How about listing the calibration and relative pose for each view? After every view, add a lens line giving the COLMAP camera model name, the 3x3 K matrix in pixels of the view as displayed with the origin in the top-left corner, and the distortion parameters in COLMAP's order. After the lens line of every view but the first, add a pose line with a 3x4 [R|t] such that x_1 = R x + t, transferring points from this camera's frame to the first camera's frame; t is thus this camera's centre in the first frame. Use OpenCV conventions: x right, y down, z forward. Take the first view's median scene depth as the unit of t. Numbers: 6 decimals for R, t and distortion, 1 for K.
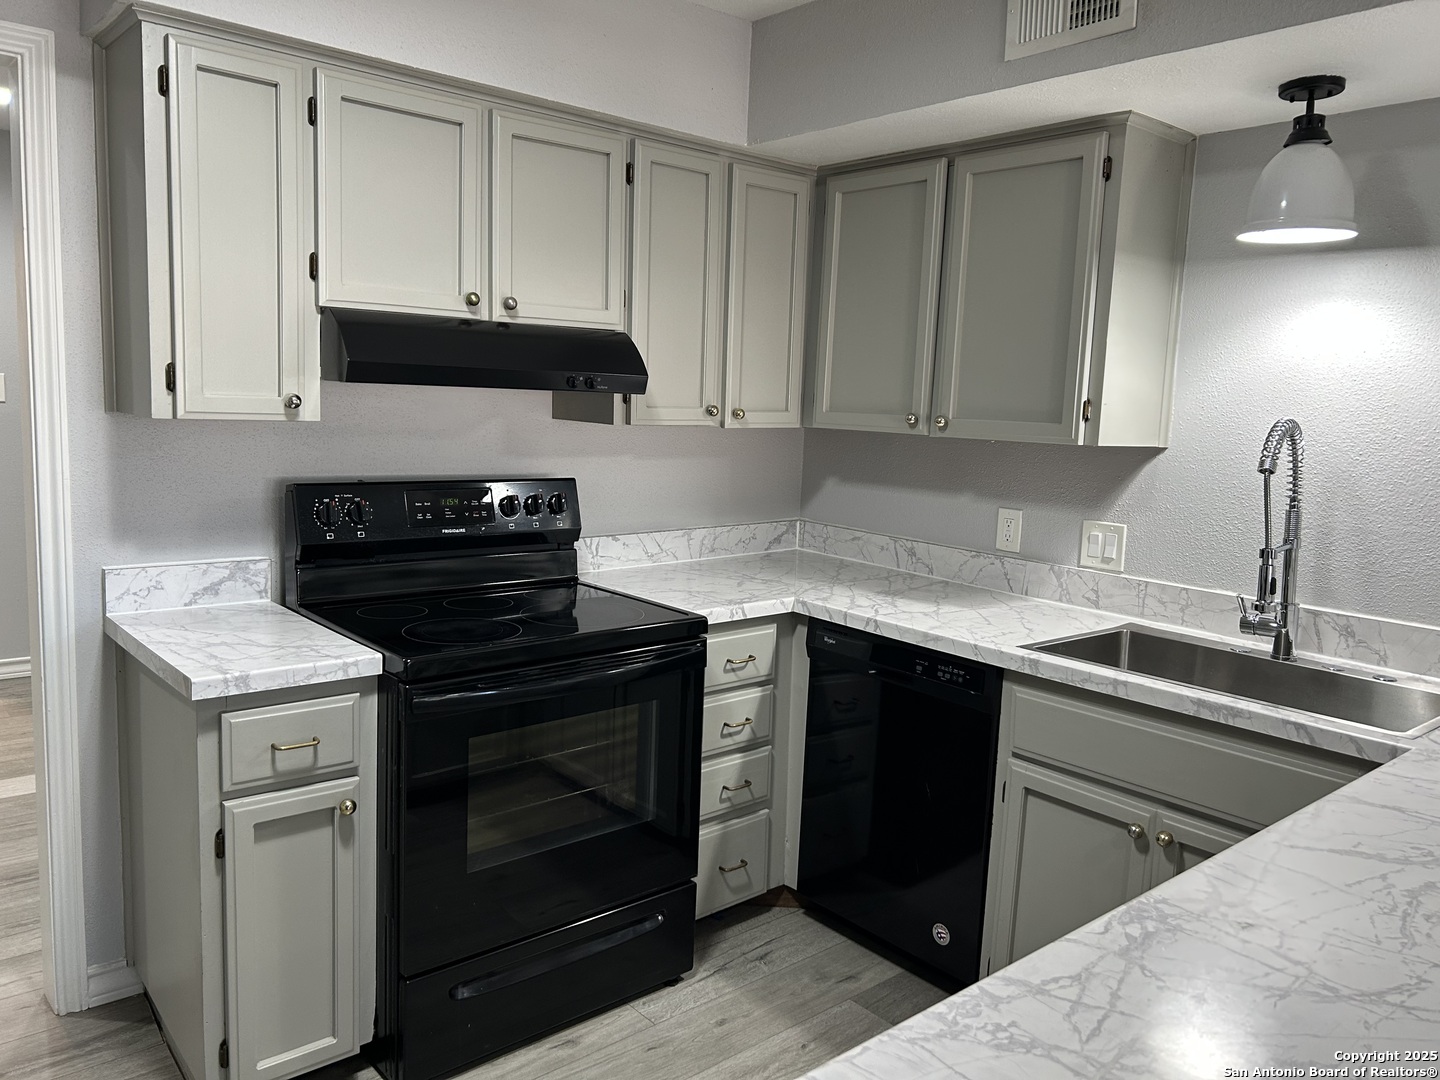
lens RADIAL K [[1082.4, 0, 731.6], [0, 1082.4, 523.1], [0, 0, 1]] dist [0.082779, -0.114225]
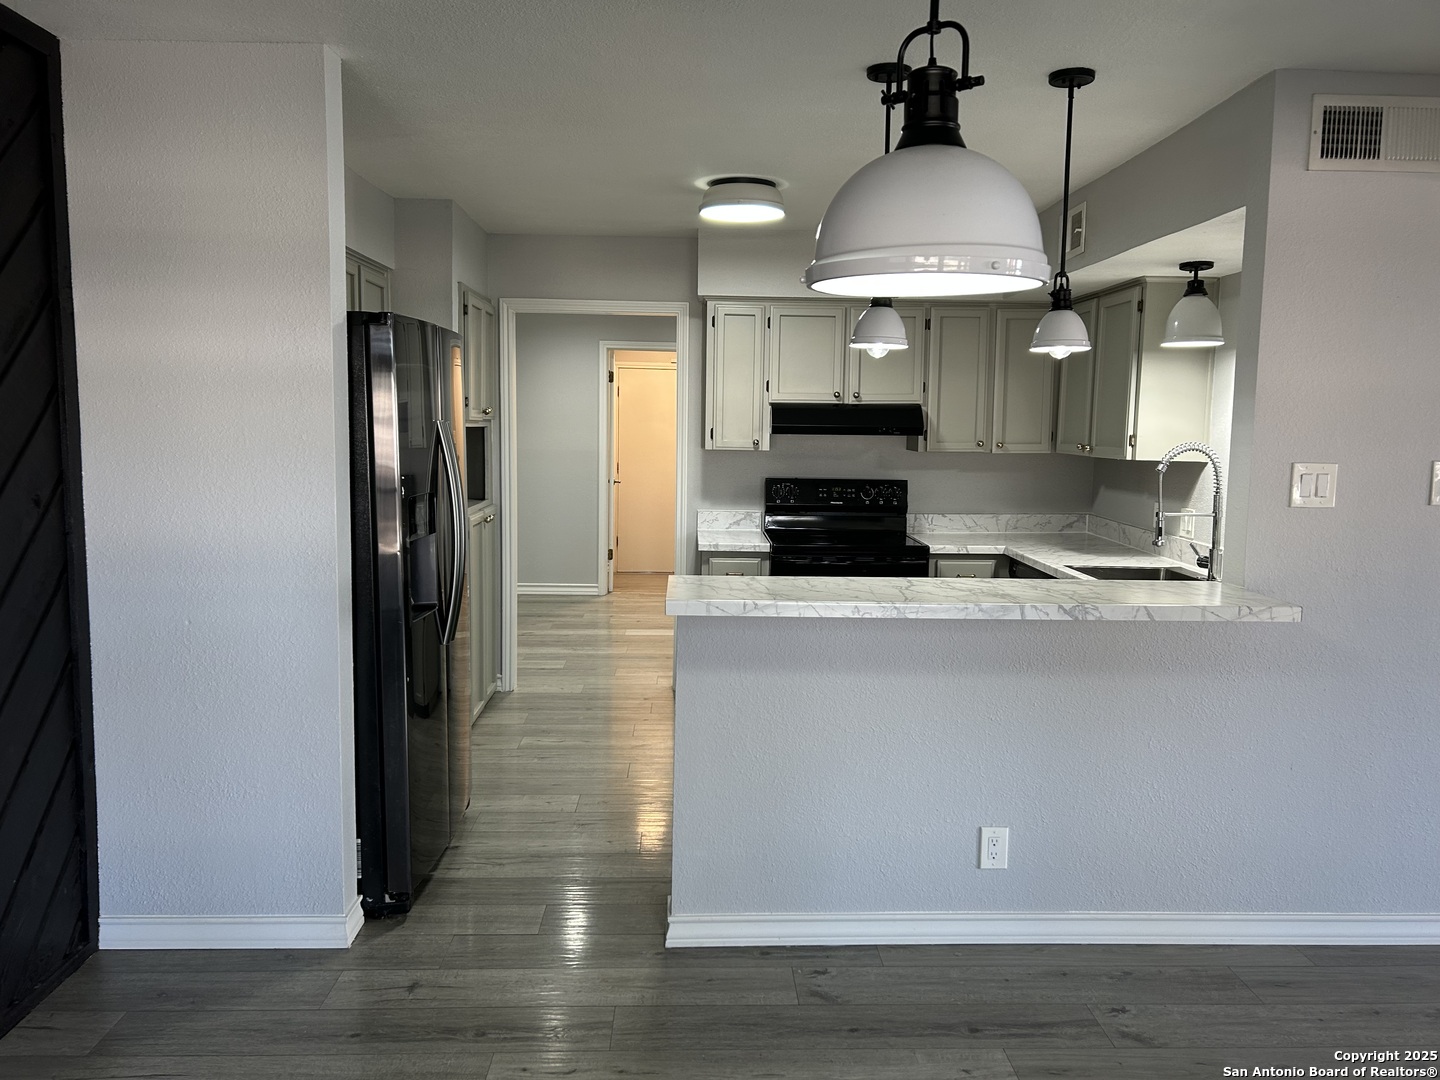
lens RADIAL K [[1074.2, 0, 725.8], [0, 1074.2, 540.7], [0, 0, 1]] dist [0.042442, -0.040819]
pose [[0.774066, 0.041657, -0.631733, 0.933081], [-0.058440, 0.998274, -0.005780, 0.109415], [0.630402, 0.041393, 0.775165, -0.775326]]
